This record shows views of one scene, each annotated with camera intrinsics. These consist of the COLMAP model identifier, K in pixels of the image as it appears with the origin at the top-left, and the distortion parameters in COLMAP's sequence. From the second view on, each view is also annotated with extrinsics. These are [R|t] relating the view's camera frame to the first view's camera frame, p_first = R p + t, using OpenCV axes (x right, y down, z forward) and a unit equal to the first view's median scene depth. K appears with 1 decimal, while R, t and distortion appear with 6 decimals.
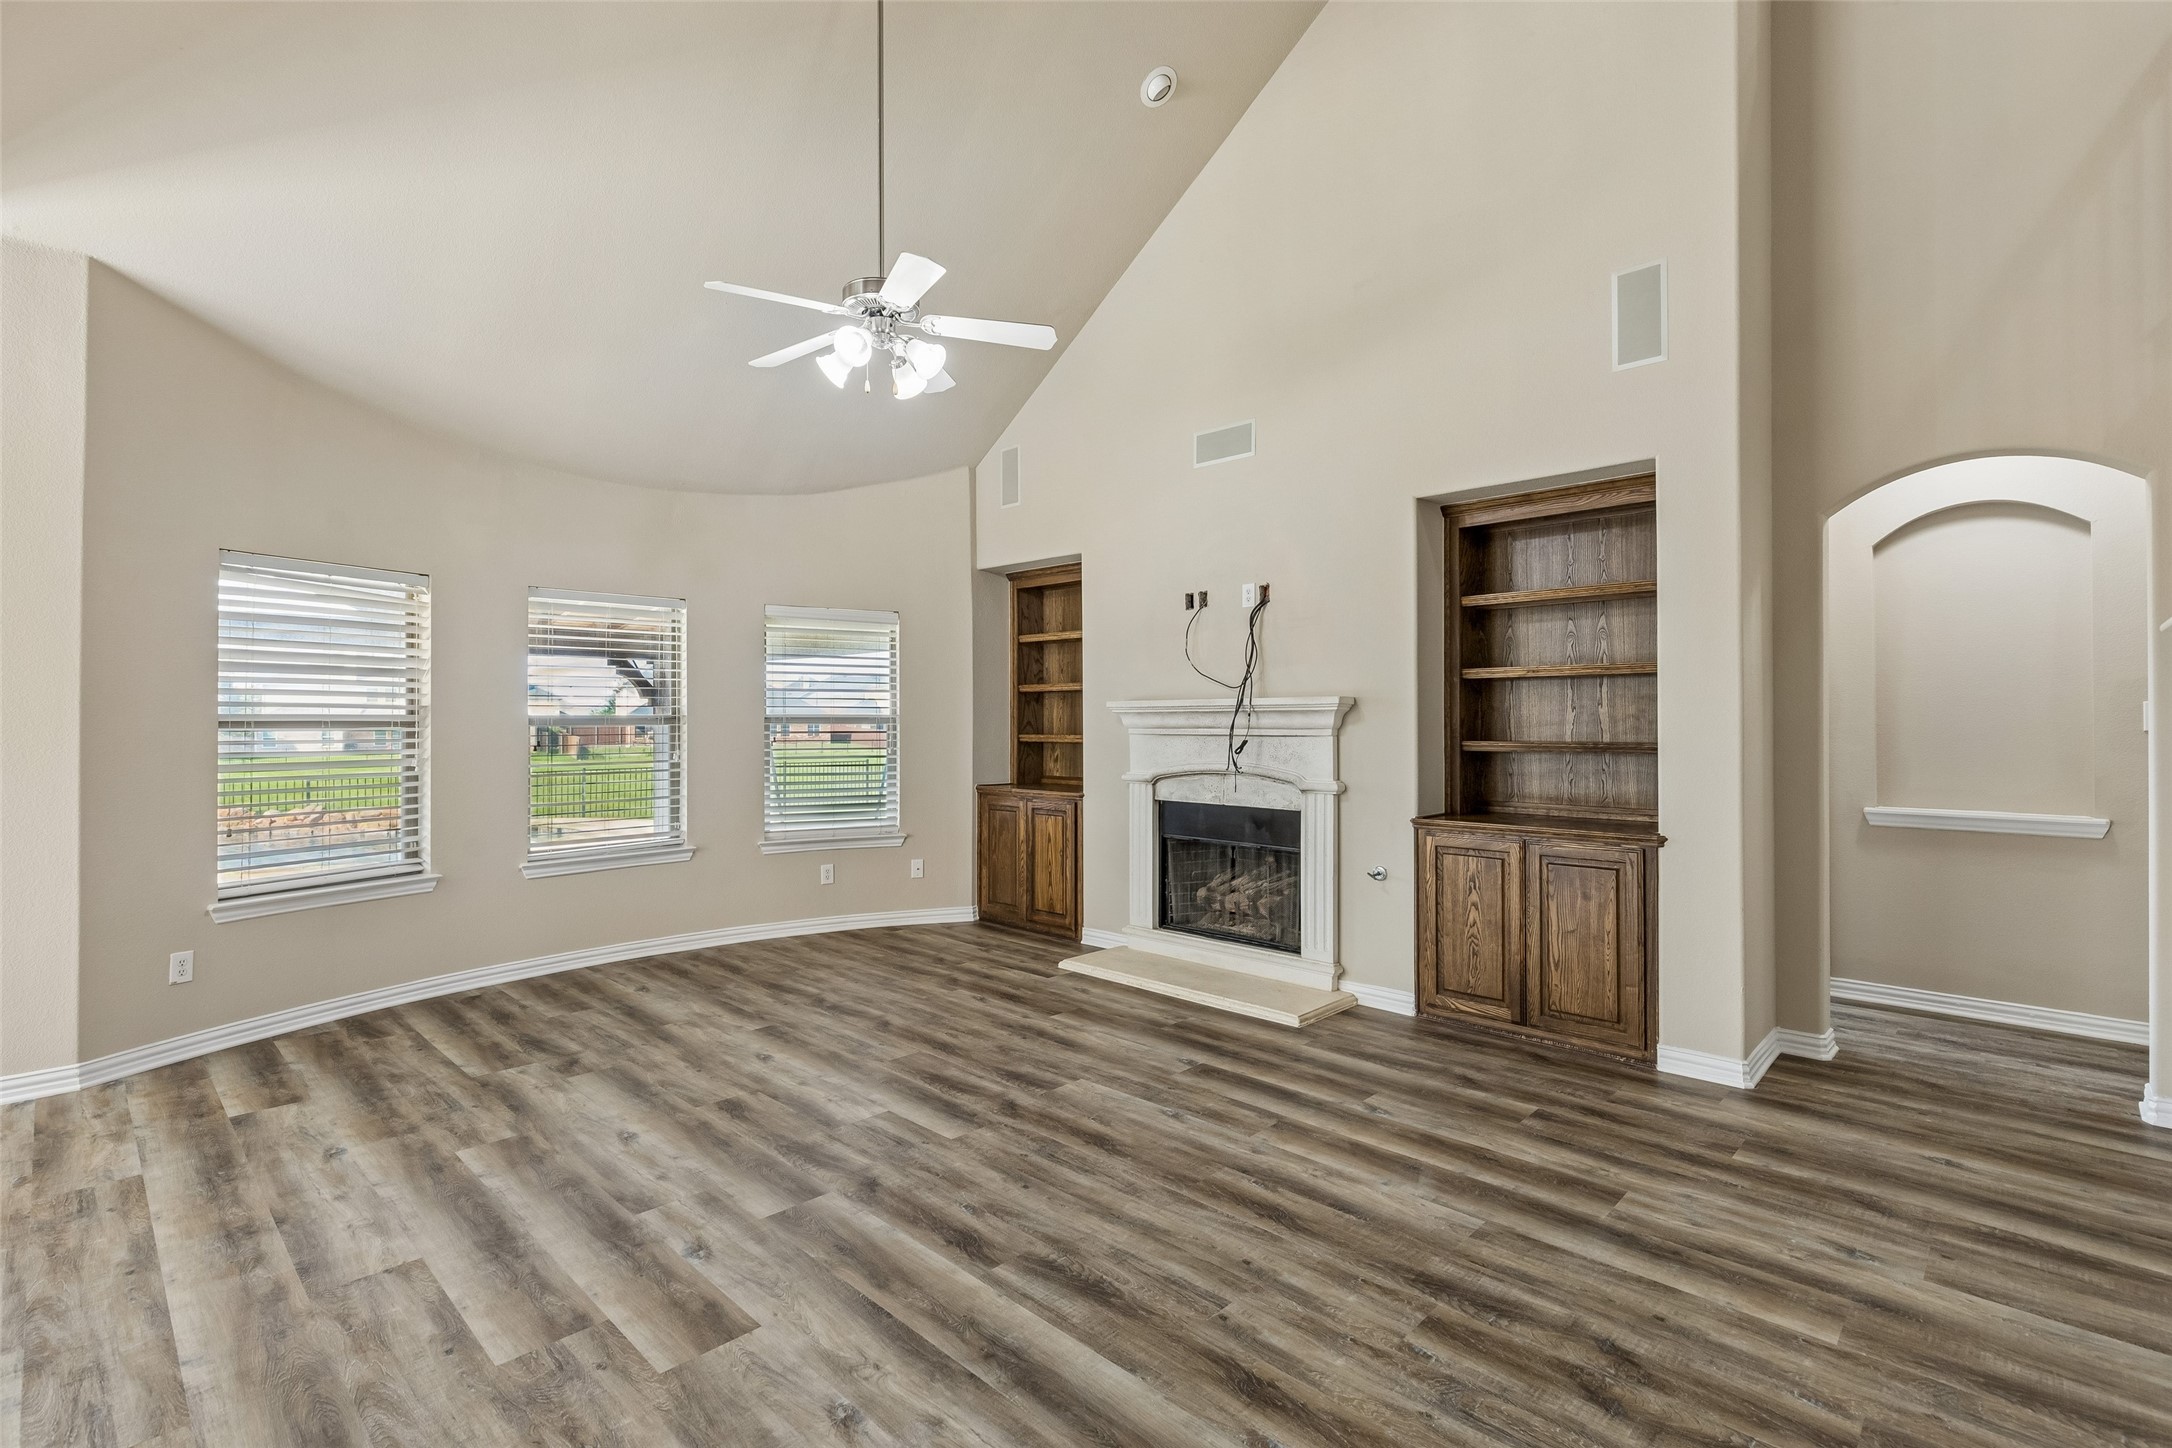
lens RADIAL K [[988.8, 0, 1068.5], [0, 988.8, 714.9], [0, 0, 1]] dist [0.007421, -0.001137]
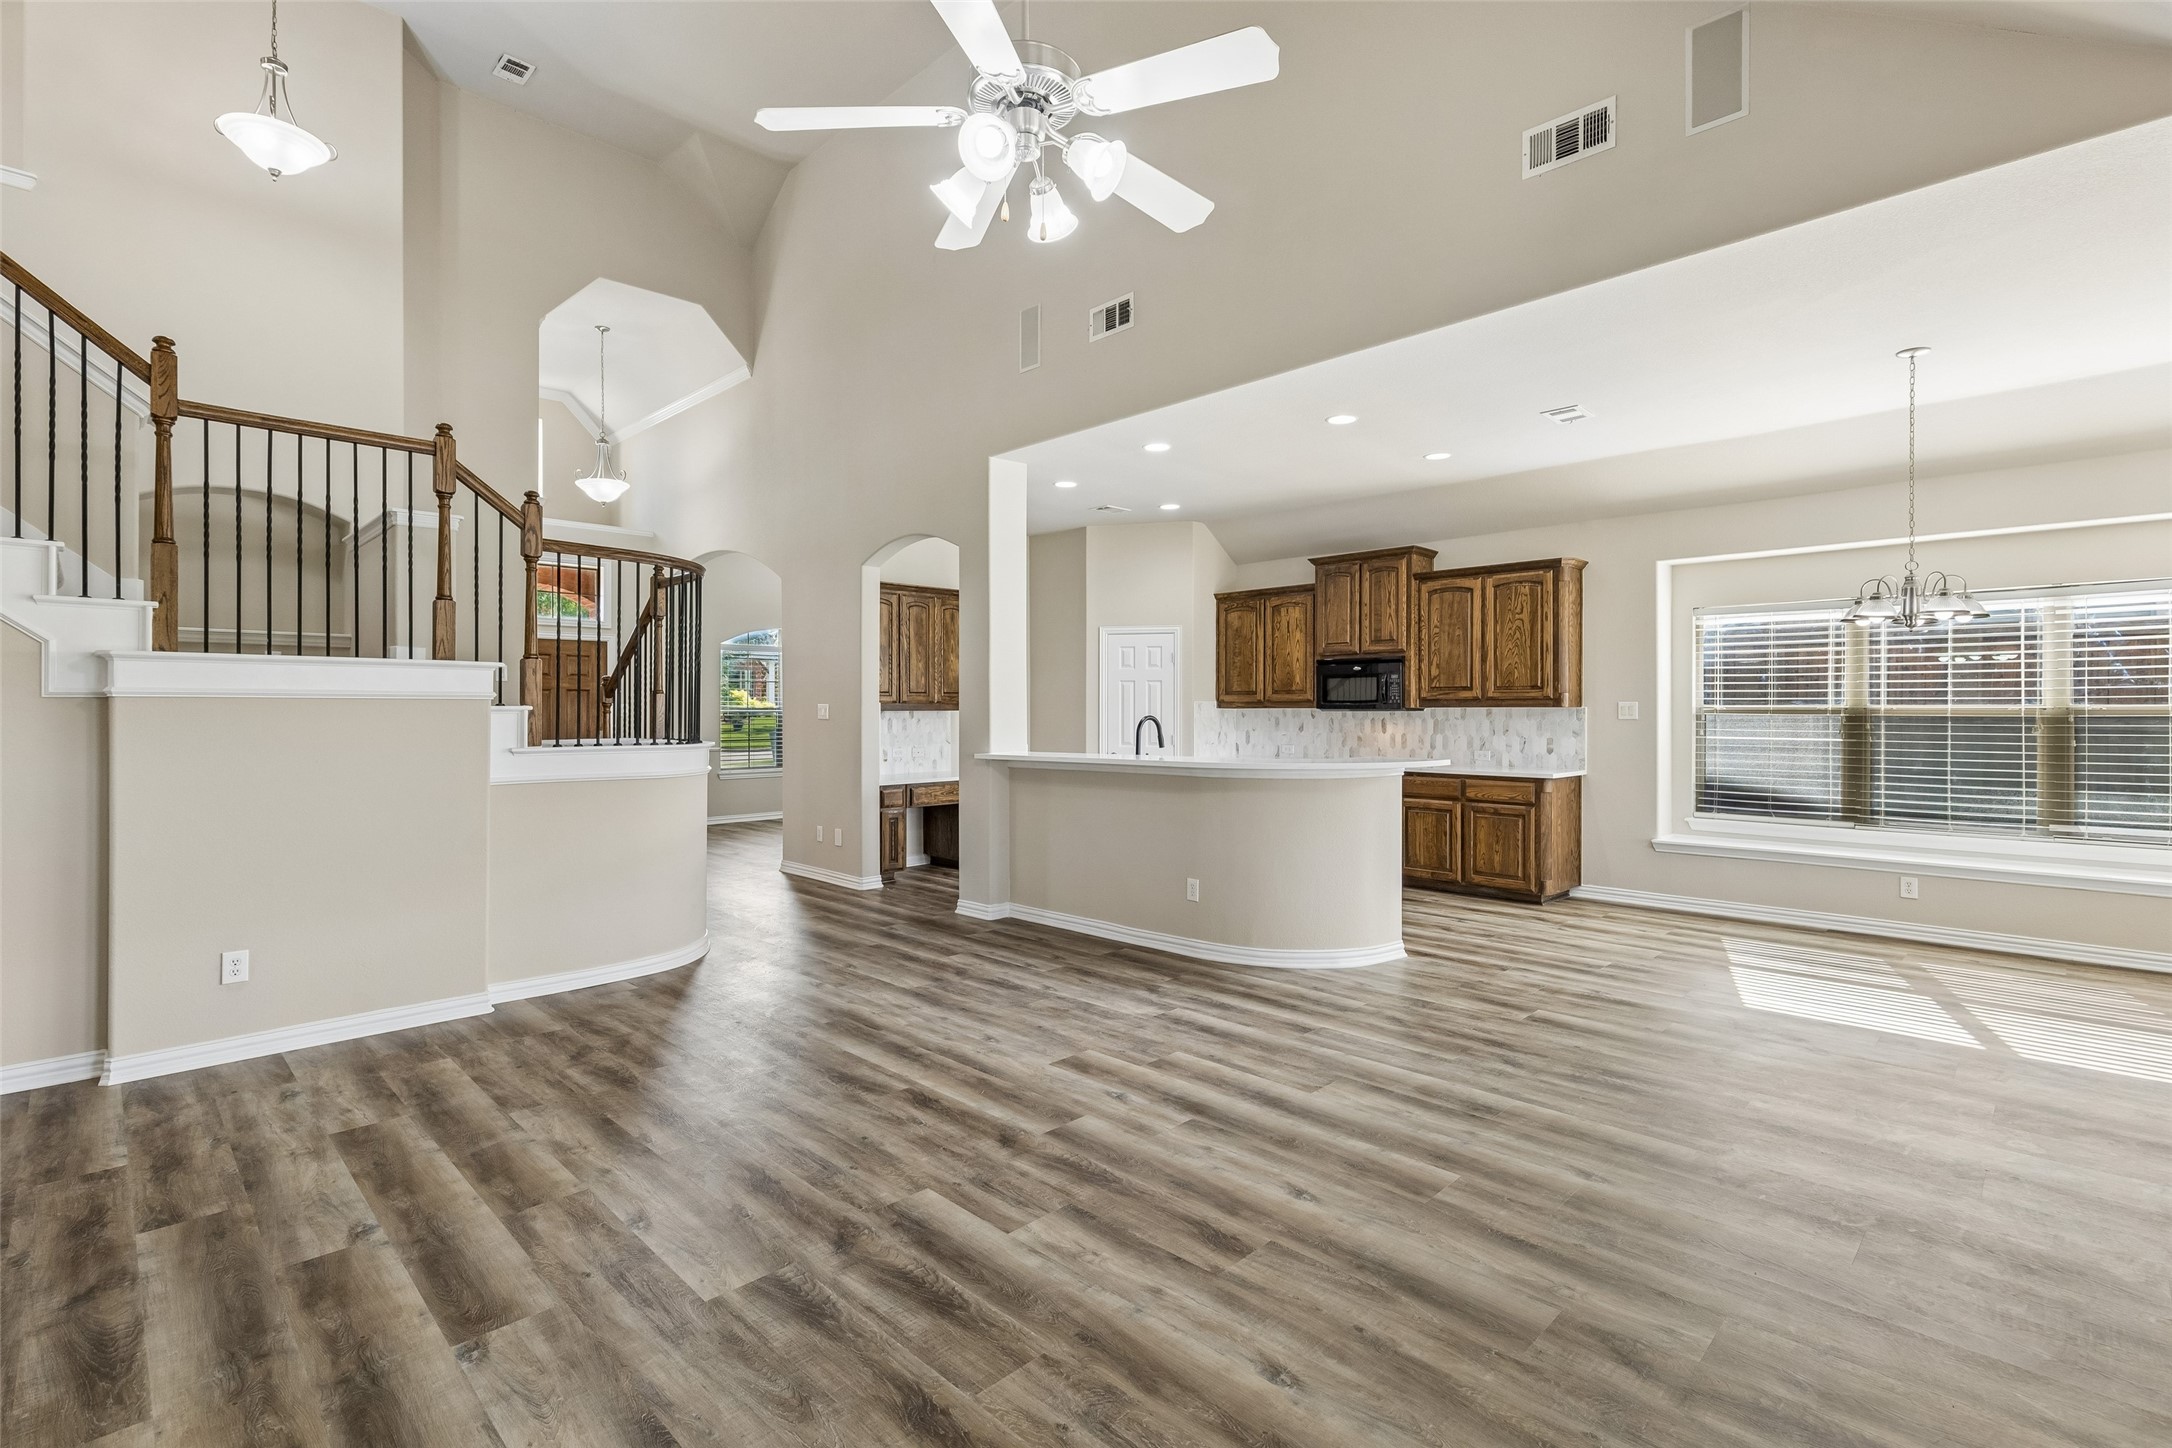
lens RADIAL K [[988.8, 0, 1075.8], [0, 988.8, 709.4], [0, 0, 1]] dist [0.007421, -0.001137]
pose [[-0.999959, 0.001605, 0.008897, -0.226474], [0.001566, 0.999989, -0.004389, 0.005103], [-0.008904, -0.004375, -0.999951, 1.649423]]
